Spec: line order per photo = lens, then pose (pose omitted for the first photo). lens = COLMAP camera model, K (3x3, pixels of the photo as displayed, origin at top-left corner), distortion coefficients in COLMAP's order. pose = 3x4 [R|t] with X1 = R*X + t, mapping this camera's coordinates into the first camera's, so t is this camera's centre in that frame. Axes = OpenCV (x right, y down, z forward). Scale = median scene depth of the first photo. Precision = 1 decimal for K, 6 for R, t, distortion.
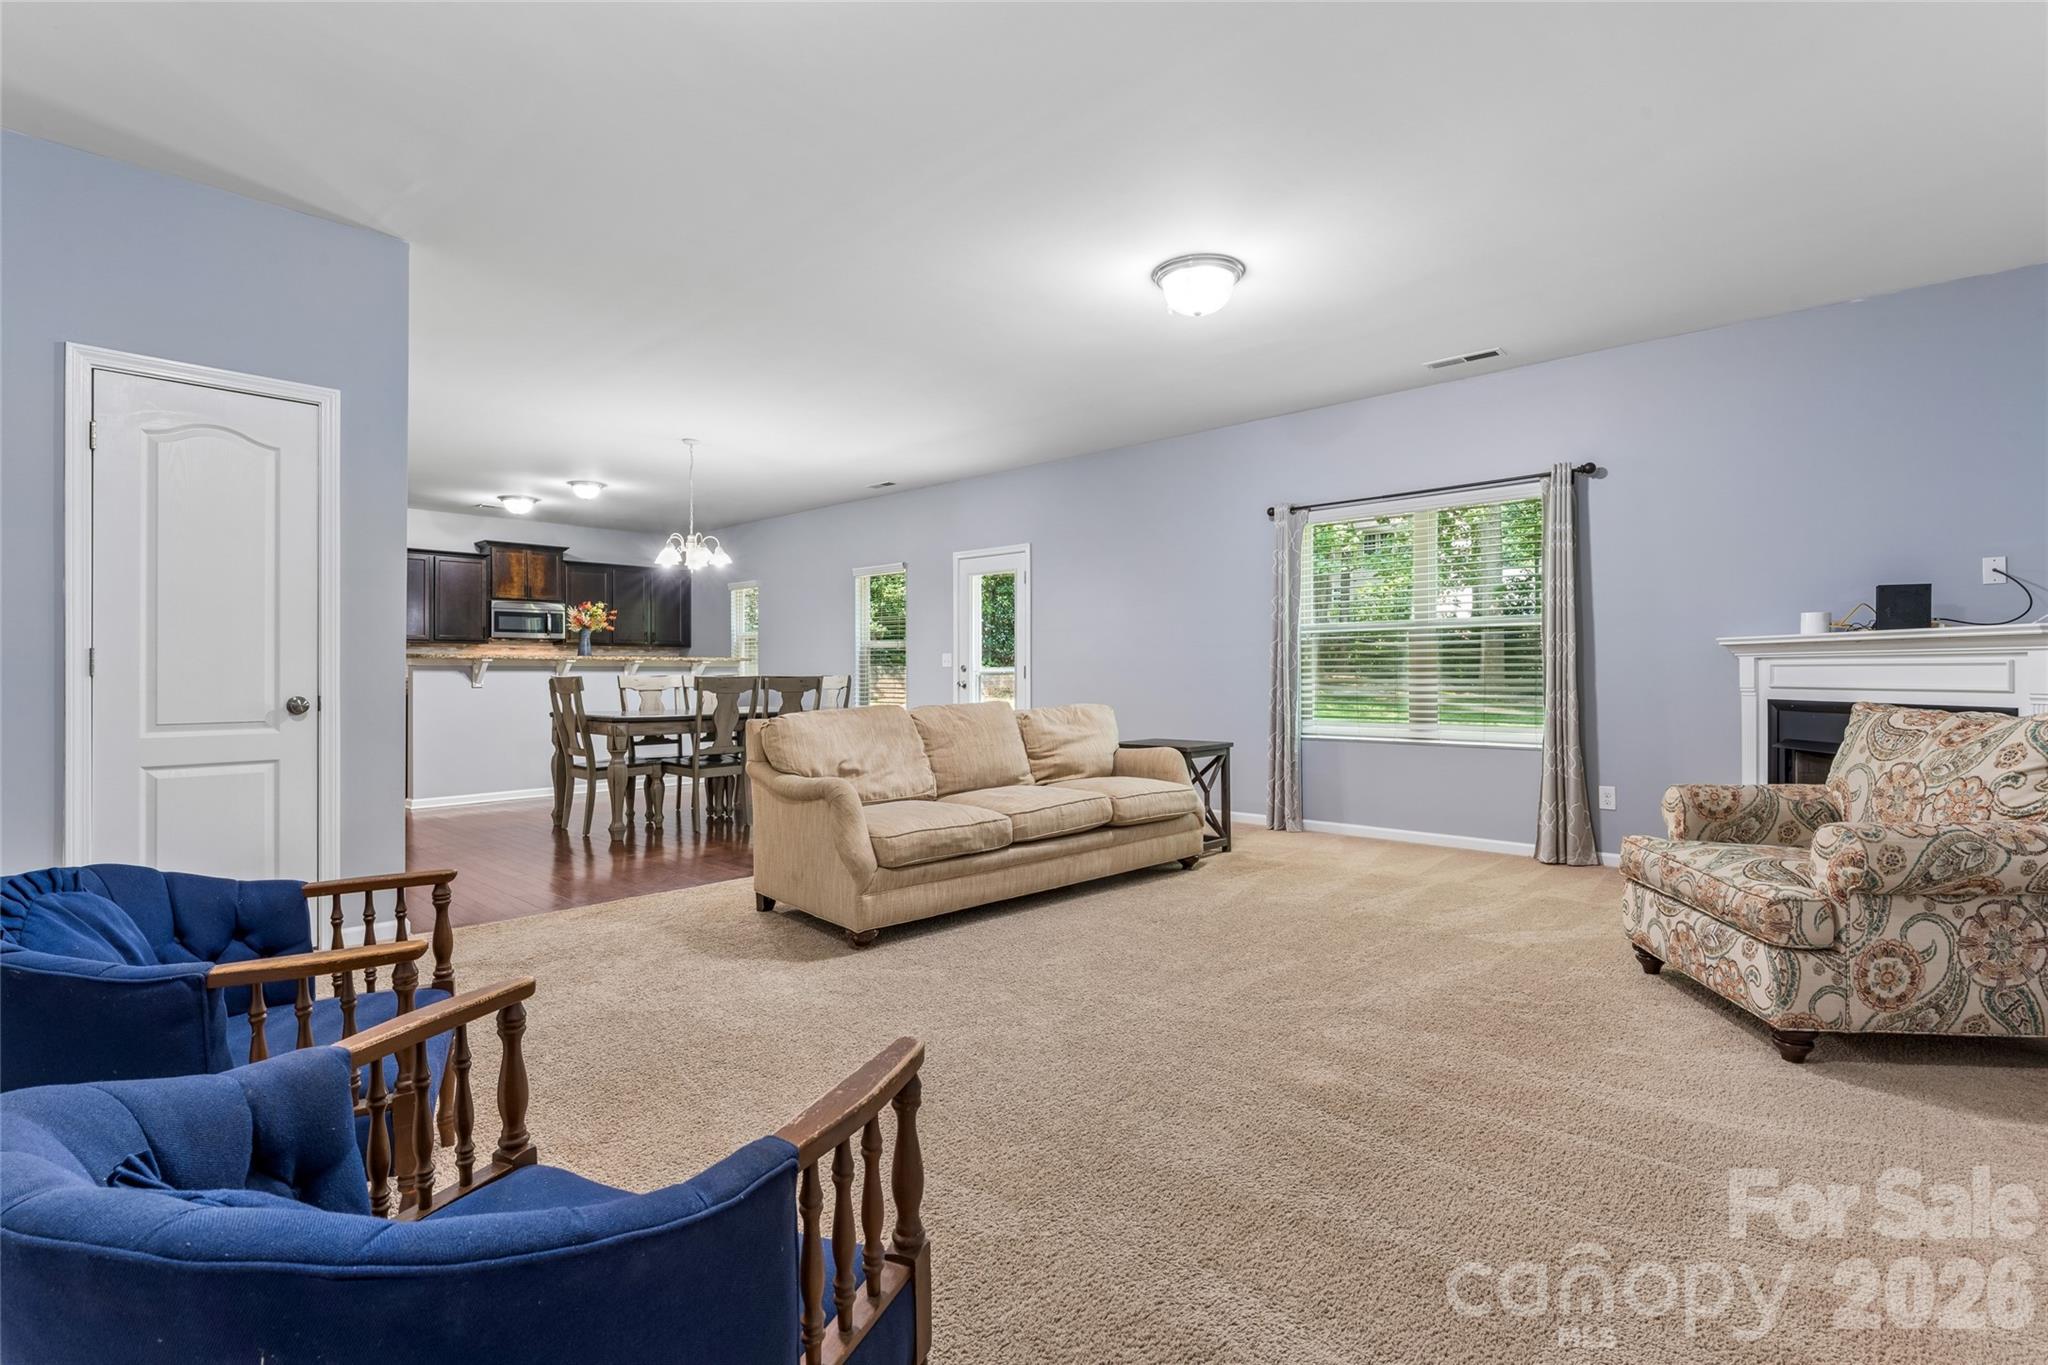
lens RADIAL K [[953.2, 0, 1027.3], [0, 953.2, 668.5], [0, 0, 1]] dist [0.002039, 0.000271]
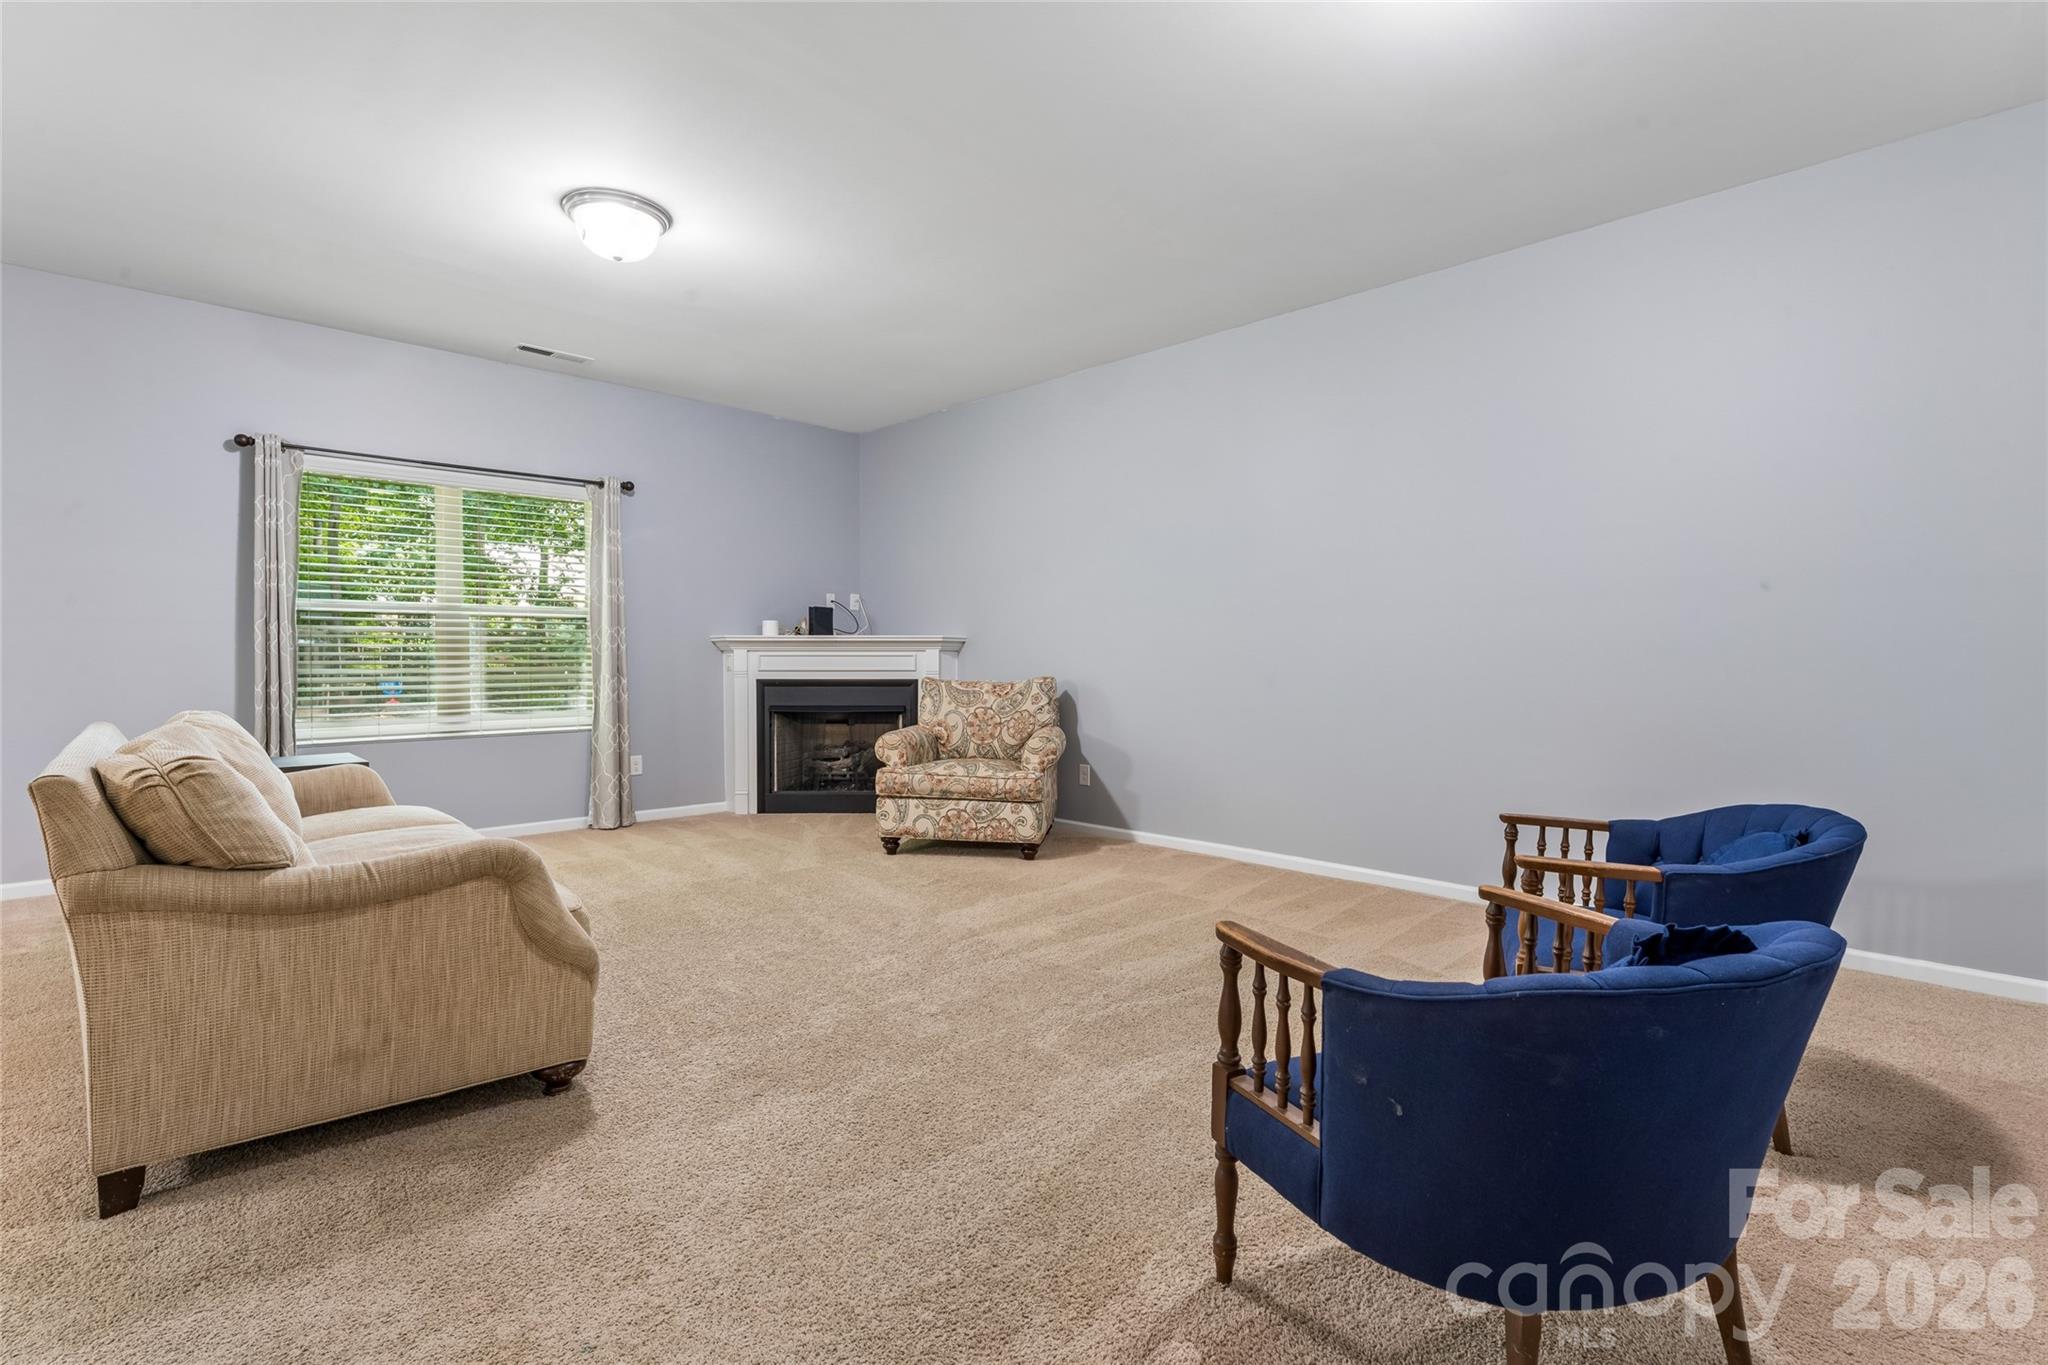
lens RADIAL K [[946.7, 0, 1024.0], [0, 946.7, 682.5], [0, 0, 1]] dist [0.000604, 0.000207]
pose [[0.041522, -0.021829, 0.998899, -0.793368], [-0.003699, 0.999751, 0.022002, 0.004388], [-0.999131, -0.004608, 0.041431, 0.661402]]
